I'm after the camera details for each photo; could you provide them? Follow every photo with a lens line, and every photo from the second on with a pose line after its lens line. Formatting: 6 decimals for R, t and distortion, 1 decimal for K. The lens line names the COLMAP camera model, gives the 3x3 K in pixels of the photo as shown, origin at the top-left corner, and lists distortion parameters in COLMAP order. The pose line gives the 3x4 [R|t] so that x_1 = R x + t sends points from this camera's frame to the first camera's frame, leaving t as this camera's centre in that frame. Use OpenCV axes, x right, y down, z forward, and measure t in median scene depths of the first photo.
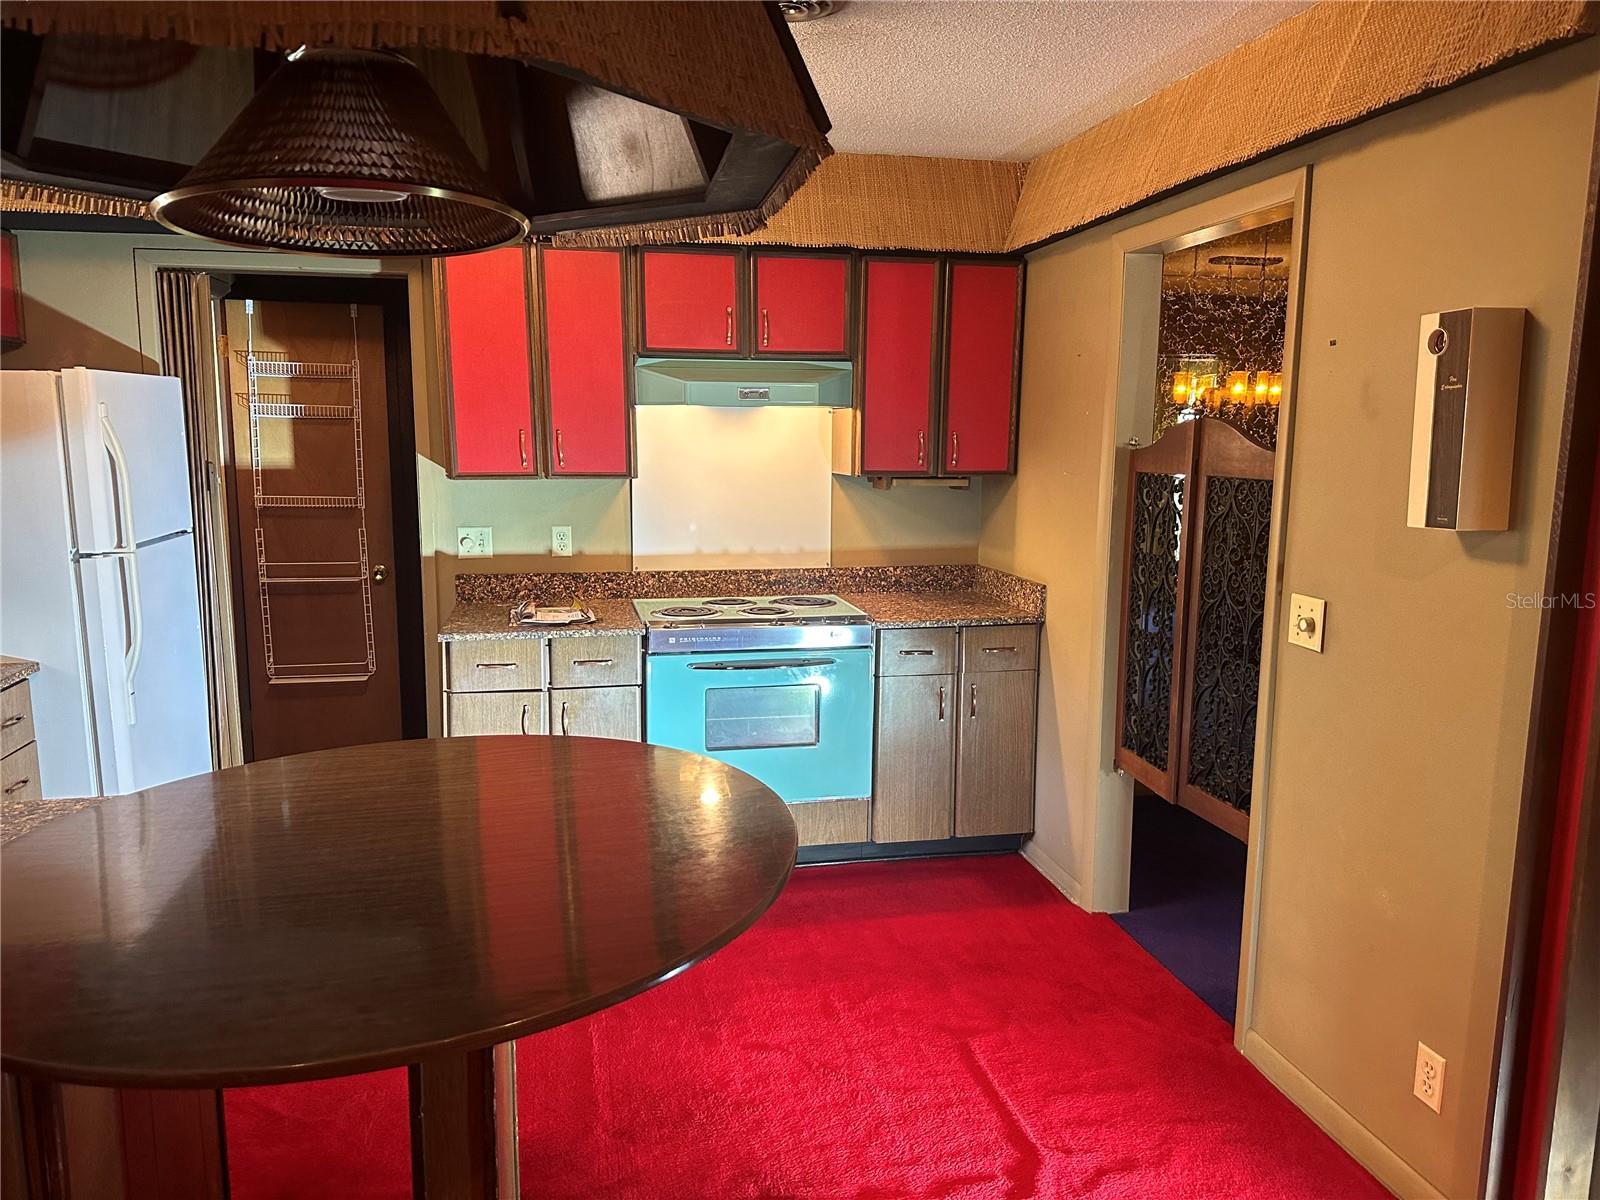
lens RADIAL K [[1123.8, 0, 797.8], [0, 1123.8, 609.2], [0, 0, 1]] dist [0.076396, -0.090590]
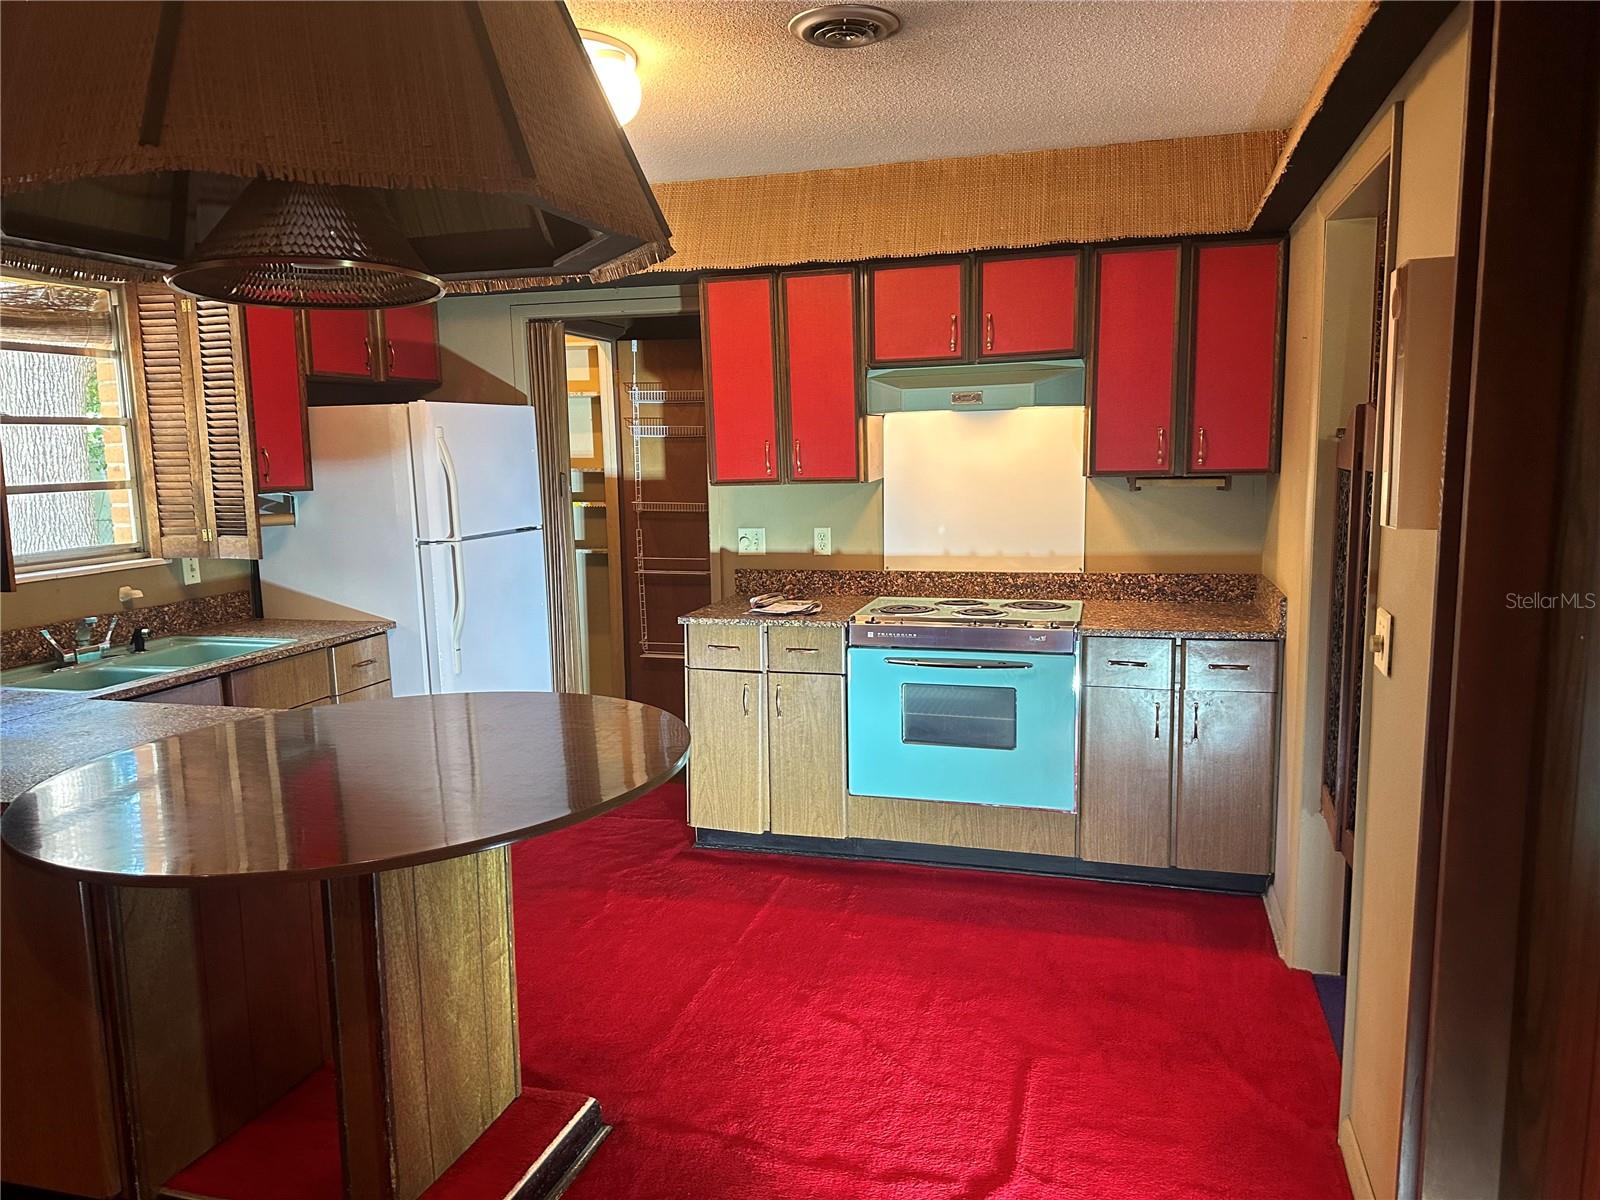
lens RADIAL K [[1123.8, 0, 790.2], [0, 1123.8, 602.1], [0, 0, 1]] dist [0.076396, -0.090590]
pose [[0.882079, 0.040852, -0.469327, 0.294842], [-0.048373, 0.998821, -0.003973, 0.004834], [0.468611, 0.026207, 0.883016, 0.028227]]
